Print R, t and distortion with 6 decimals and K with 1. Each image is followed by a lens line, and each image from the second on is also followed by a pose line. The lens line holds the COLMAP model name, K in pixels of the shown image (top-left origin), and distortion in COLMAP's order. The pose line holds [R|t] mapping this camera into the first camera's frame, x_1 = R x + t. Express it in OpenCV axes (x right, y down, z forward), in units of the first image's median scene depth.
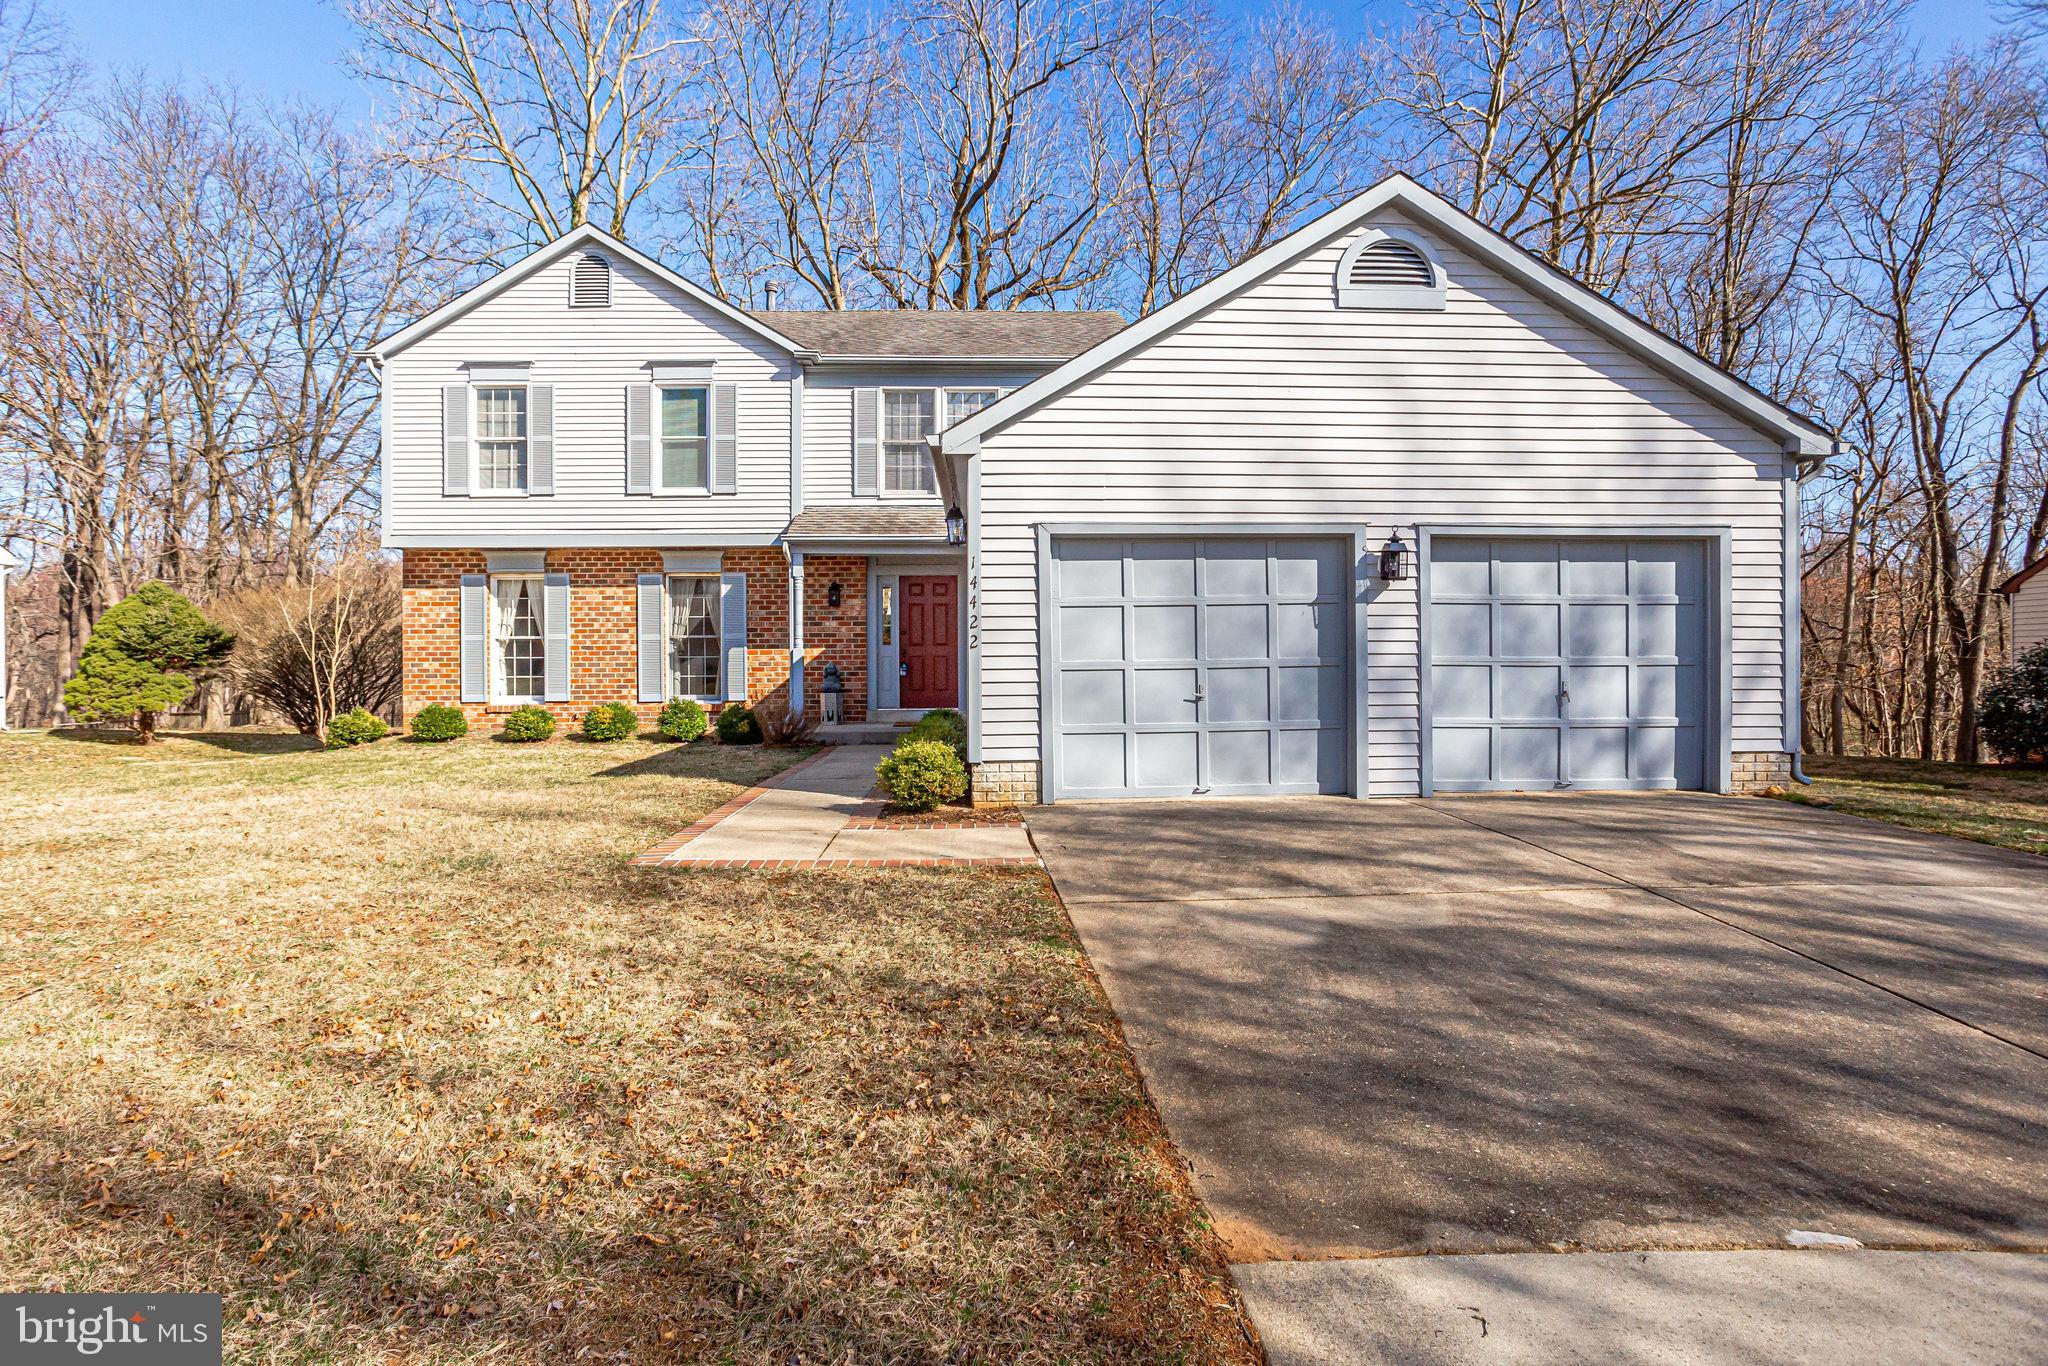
lens RADIAL K [[994.1, 0, 1024.3], [0, 994.1, 642.5], [0, 0, 1]] dist [-0.053936, 0.052682]
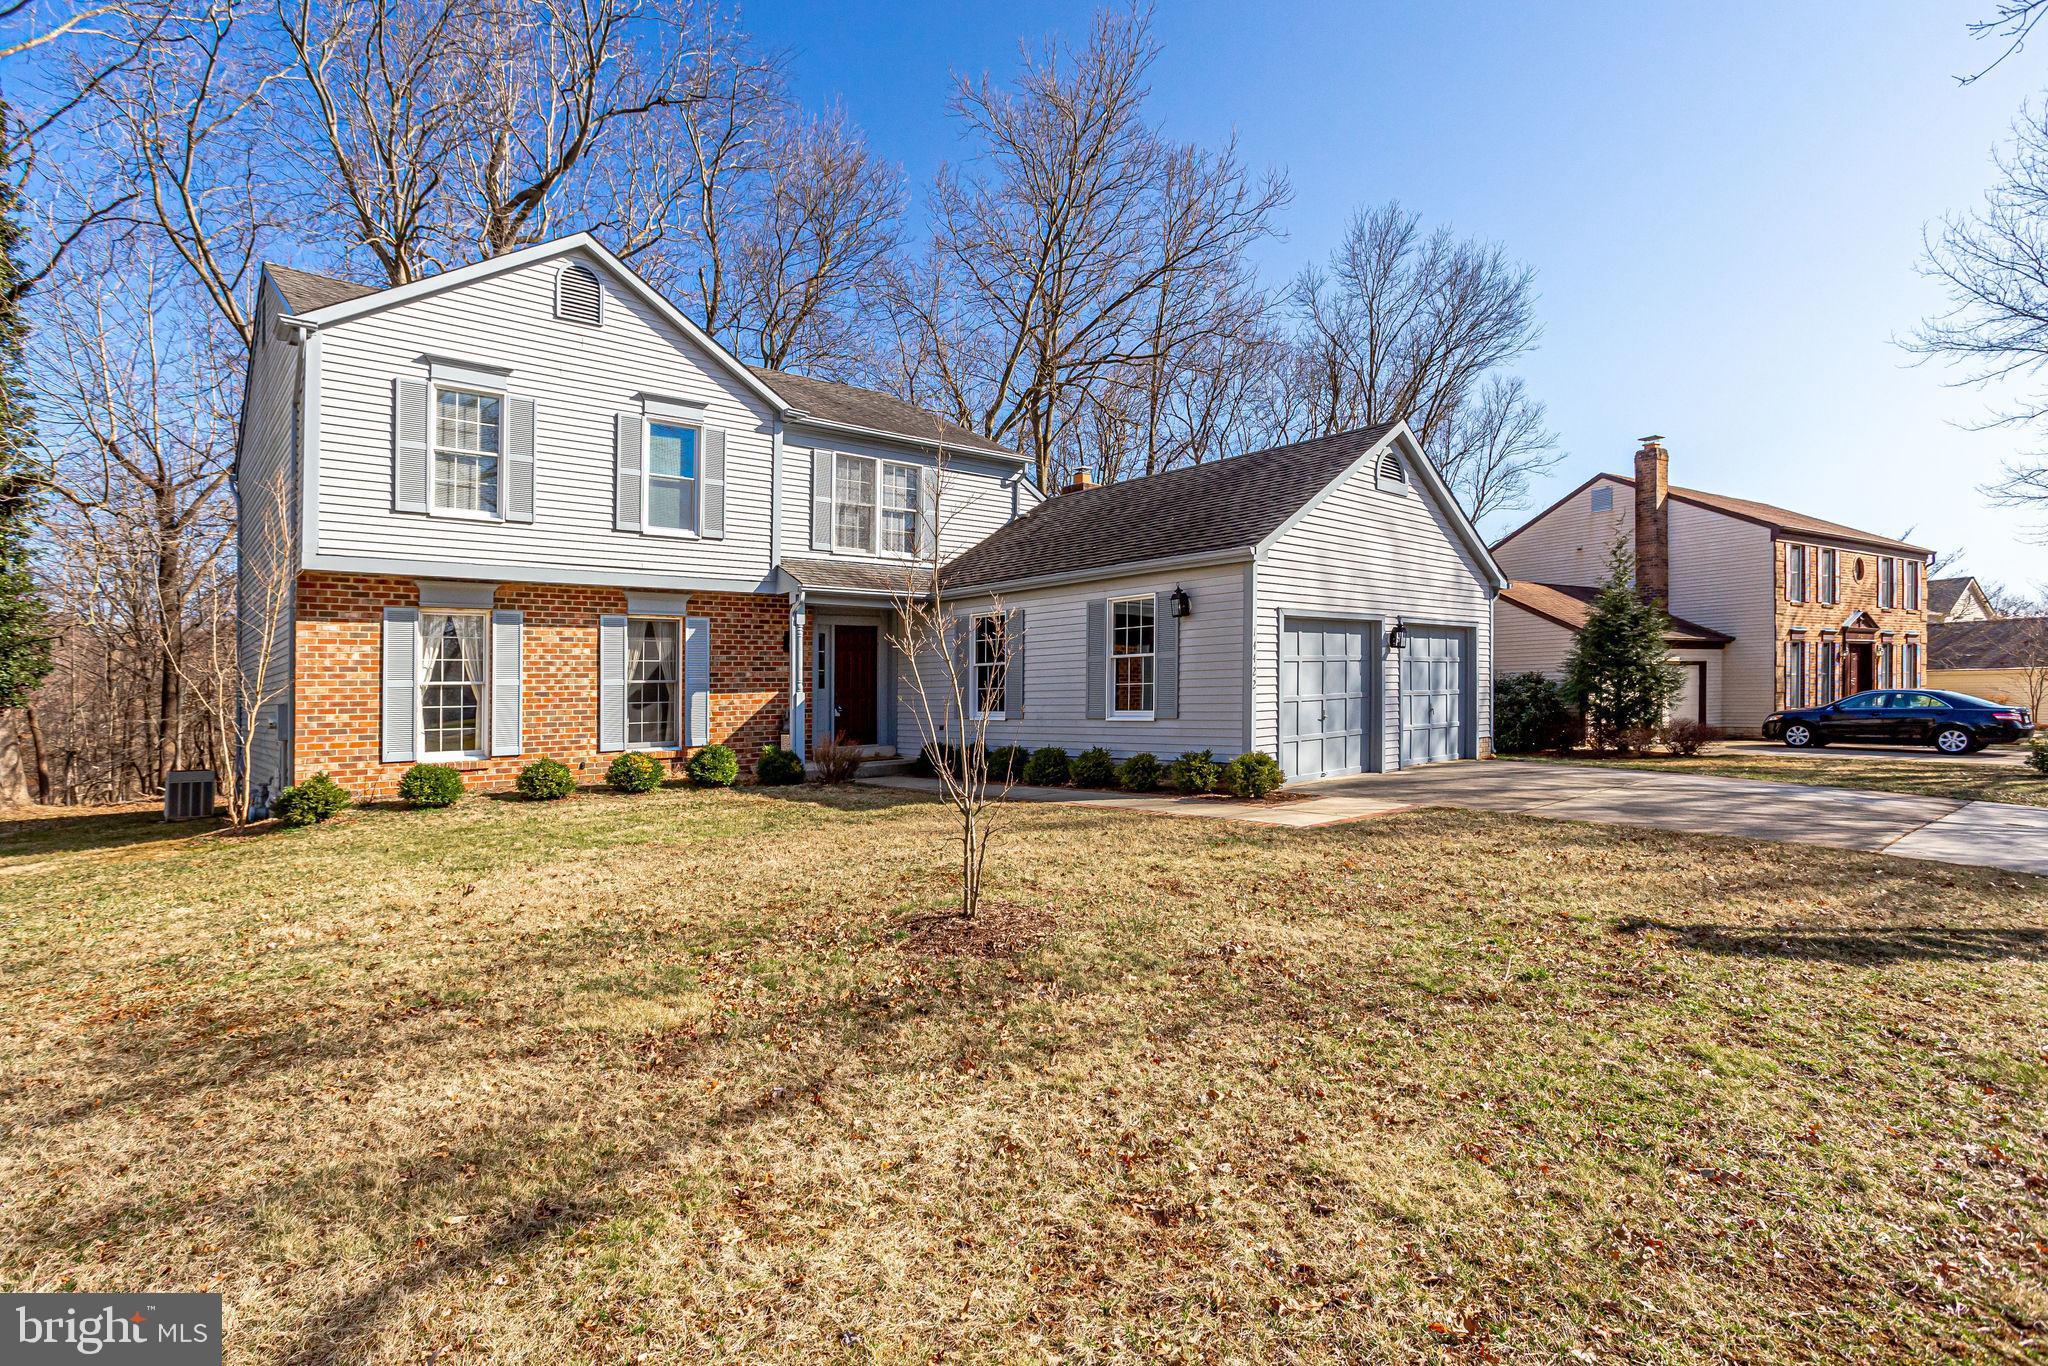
lens RADIAL K [[1012.9, 0, 1024.0], [0, 1012.9, 683.0], [0, 0, 1]] dist [-0.000328, 0.000198]
pose [[0.777994, -0.004124, 0.628258, -0.700432], [0.005659, 0.999984, -0.000443, -0.002005], [-0.628246, 0.003900, 0.778005, 0.005747]]
